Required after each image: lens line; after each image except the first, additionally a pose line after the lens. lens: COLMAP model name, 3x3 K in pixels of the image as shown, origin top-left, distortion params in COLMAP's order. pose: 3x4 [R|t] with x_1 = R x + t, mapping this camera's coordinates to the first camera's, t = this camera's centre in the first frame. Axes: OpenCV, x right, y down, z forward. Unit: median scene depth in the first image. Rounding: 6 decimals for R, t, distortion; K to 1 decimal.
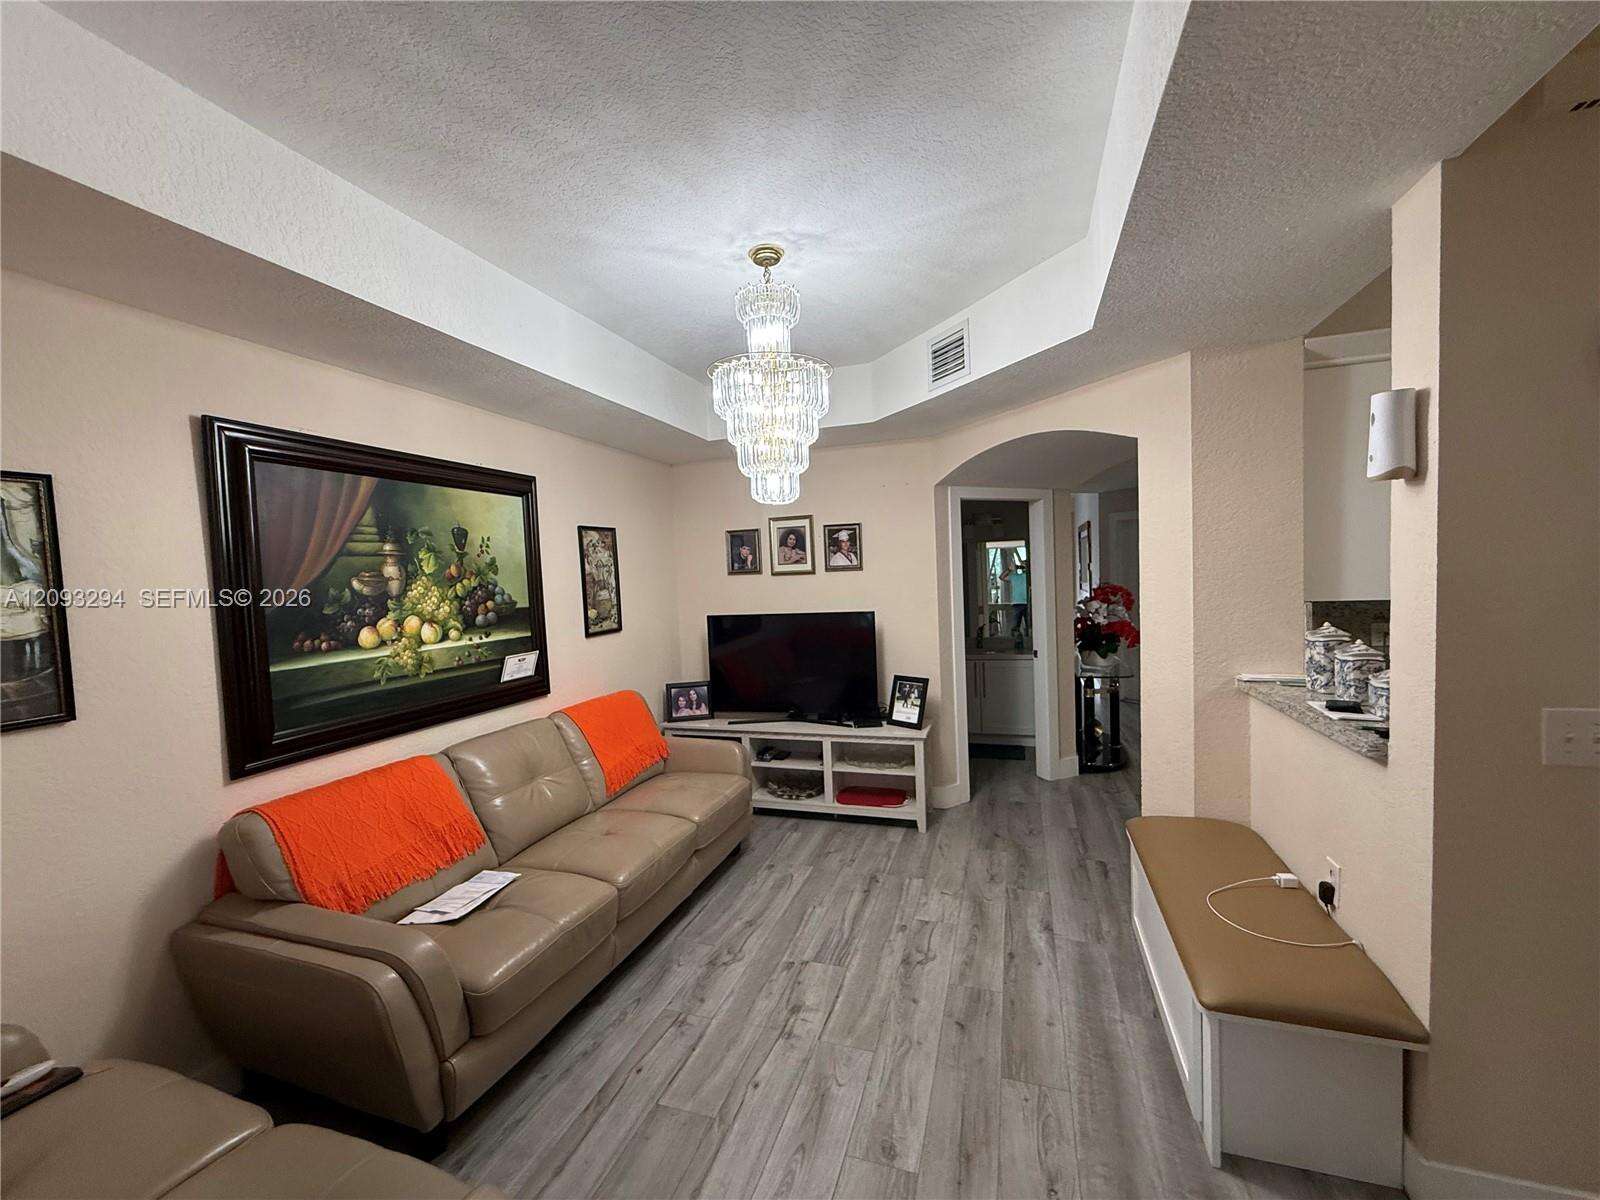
lens RADIAL K [[640.5, 0, 800.0], [0, 640.5, 600.0], [0, 0, 1]] dist [0.004156, -0.000183]
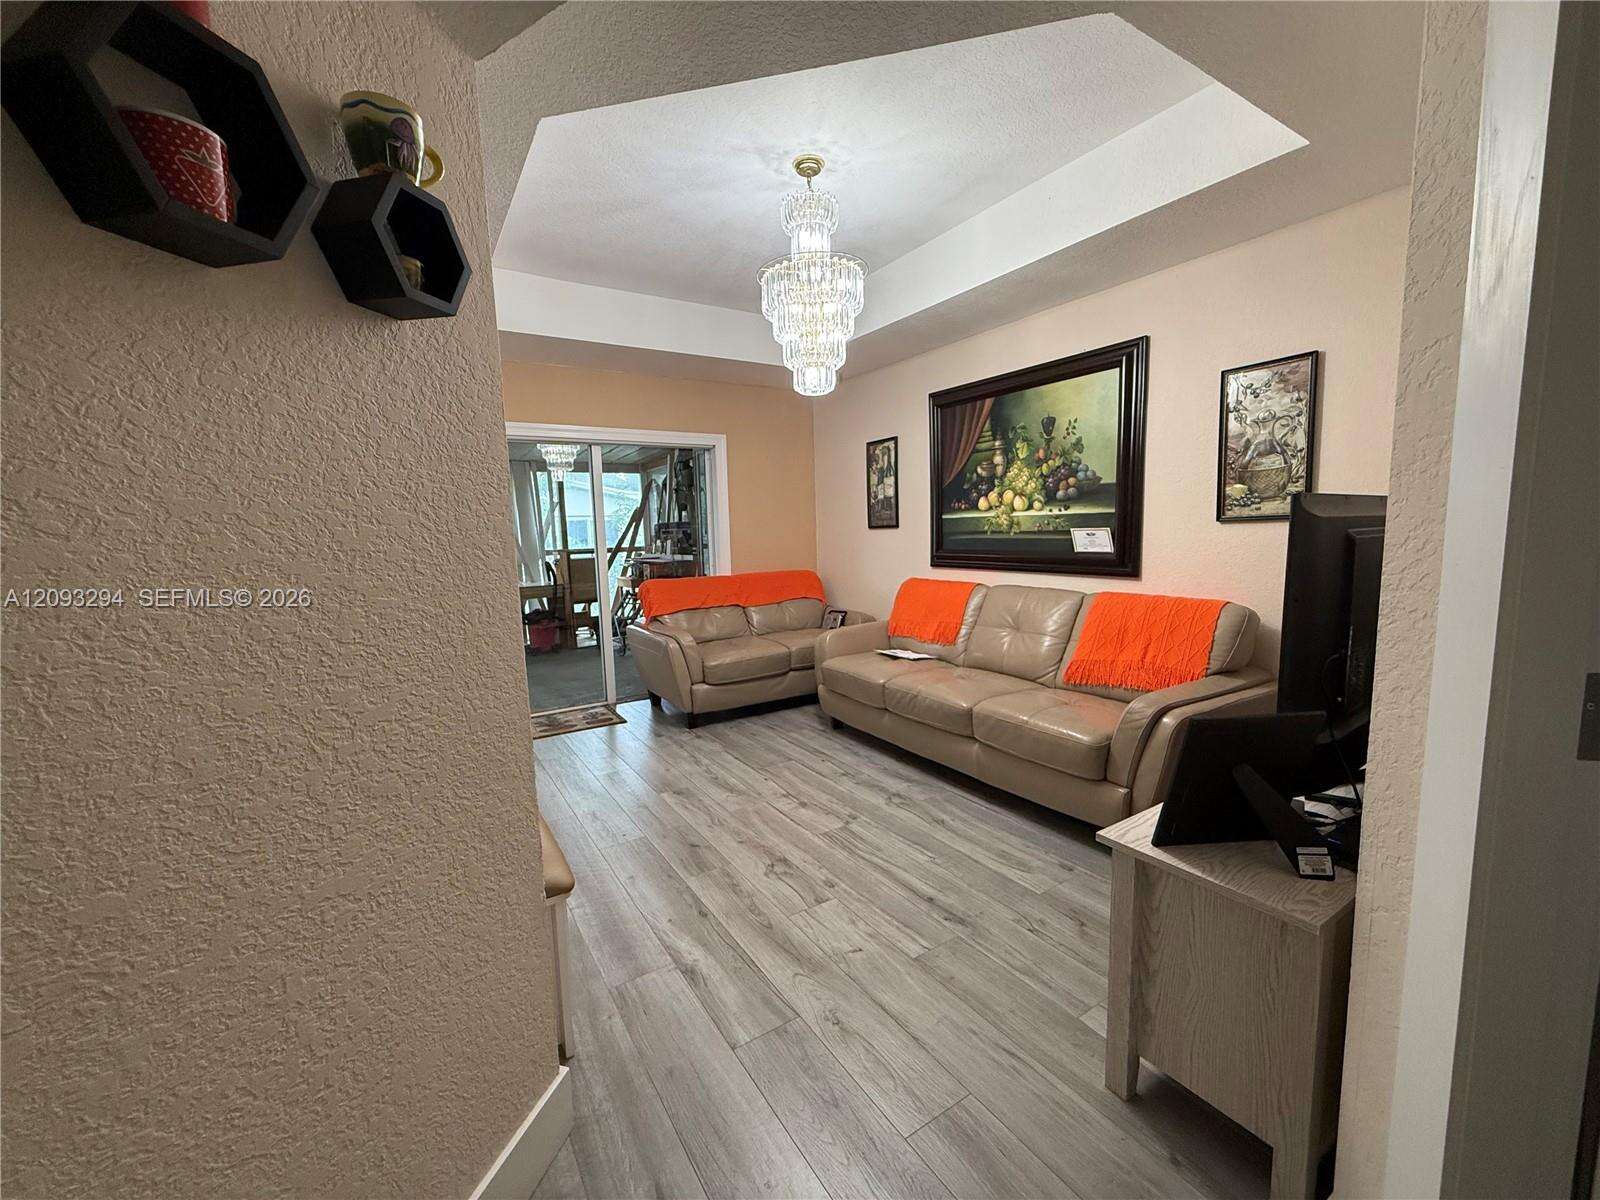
lens RADIAL K [[640.5, 0, 800.0], [0, 640.5, 600.0], [0, 0, 1]] dist [0.004156, -0.000183]
pose [[-0.626862, 0.145242, -0.765473, 0.771257], [0.021528, 0.985325, 0.169327, 0.013313], [0.778833, 0.089666, -0.620789, 1.468969]]
